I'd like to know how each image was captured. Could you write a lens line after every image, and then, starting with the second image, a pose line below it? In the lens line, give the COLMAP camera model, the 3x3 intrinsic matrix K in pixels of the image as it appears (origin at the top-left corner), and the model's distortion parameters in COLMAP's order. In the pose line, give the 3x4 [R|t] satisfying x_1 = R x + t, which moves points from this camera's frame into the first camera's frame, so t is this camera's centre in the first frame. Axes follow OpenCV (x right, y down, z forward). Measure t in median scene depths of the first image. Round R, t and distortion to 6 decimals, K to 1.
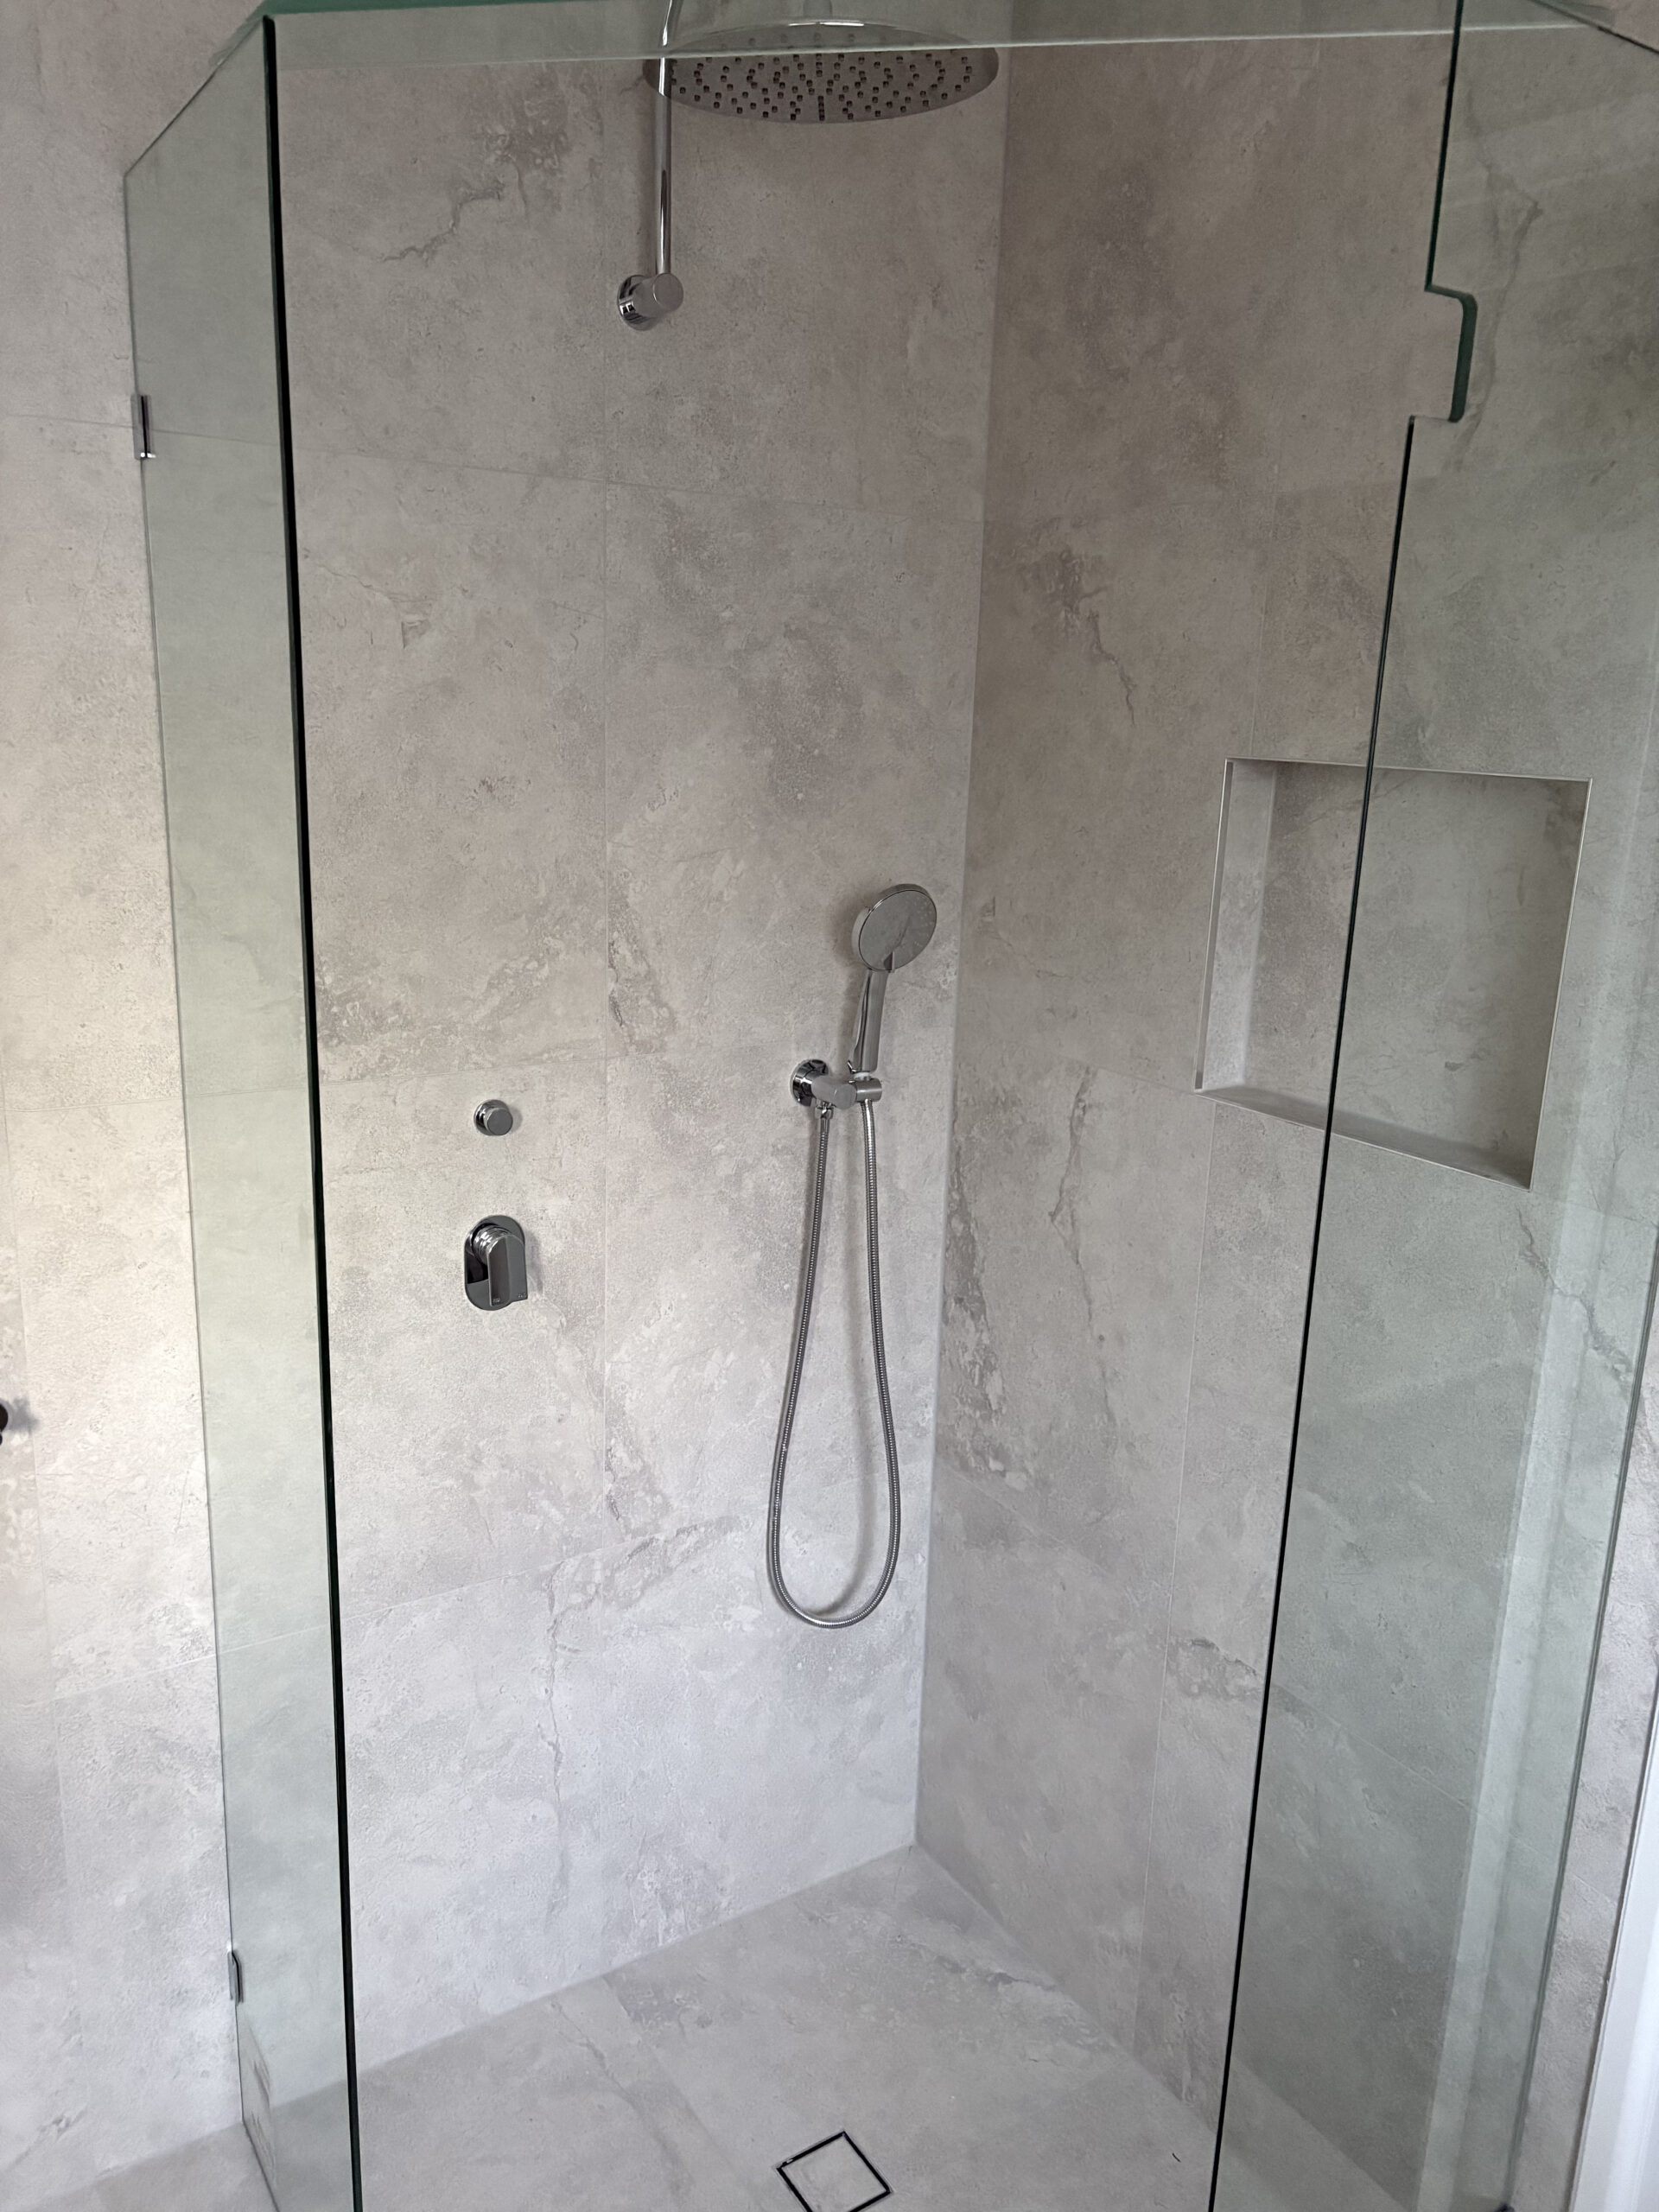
lens RADIAL K [[1651.1, 0, 829.5], [0, 1651.1, 1106.0], [0, 0, 1]] dist [0.084673, -0.127335]
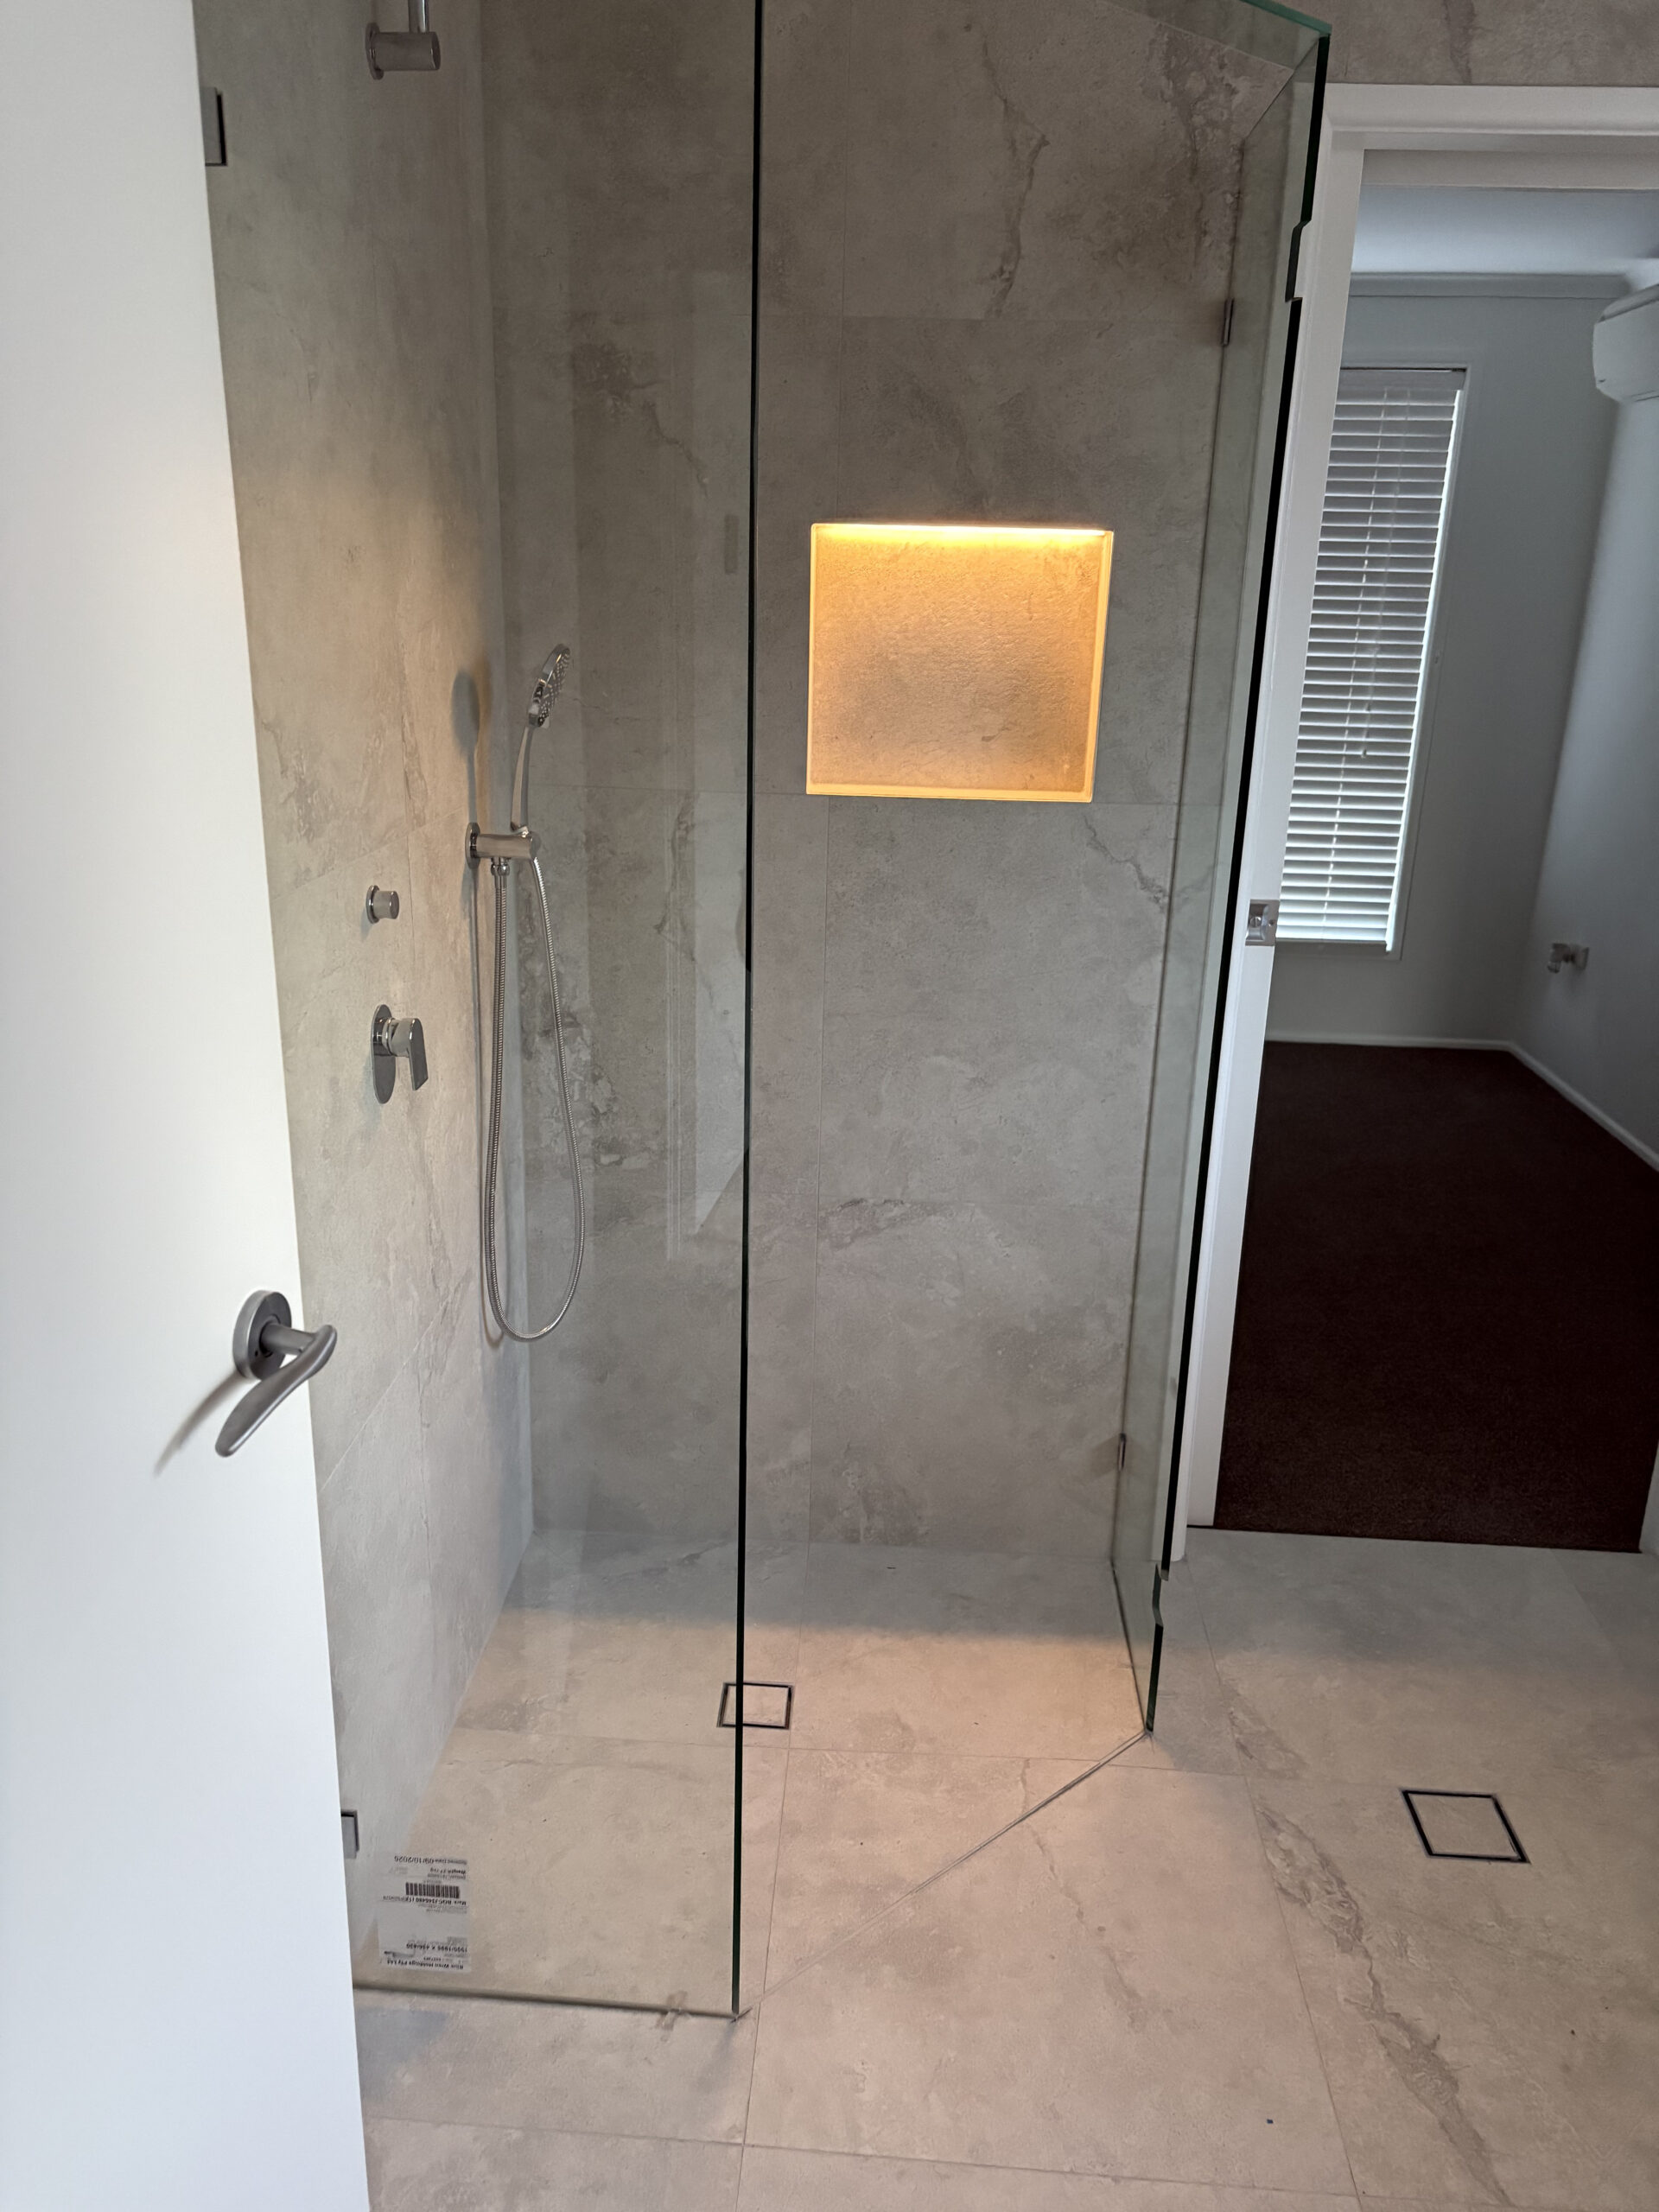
lens RADIAL K [[1651.1, 0, 829.5], [0, 1651.1, 1106.0], [0, 0, 1]] dist [0.084673, -0.127335]
pose [[0.600575, -0.264773, 0.754457, -0.801305], [0.189346, 0.963837, 0.187527, -0.011241], [-0.776826, 0.030229, 0.628990, 0.167291]]
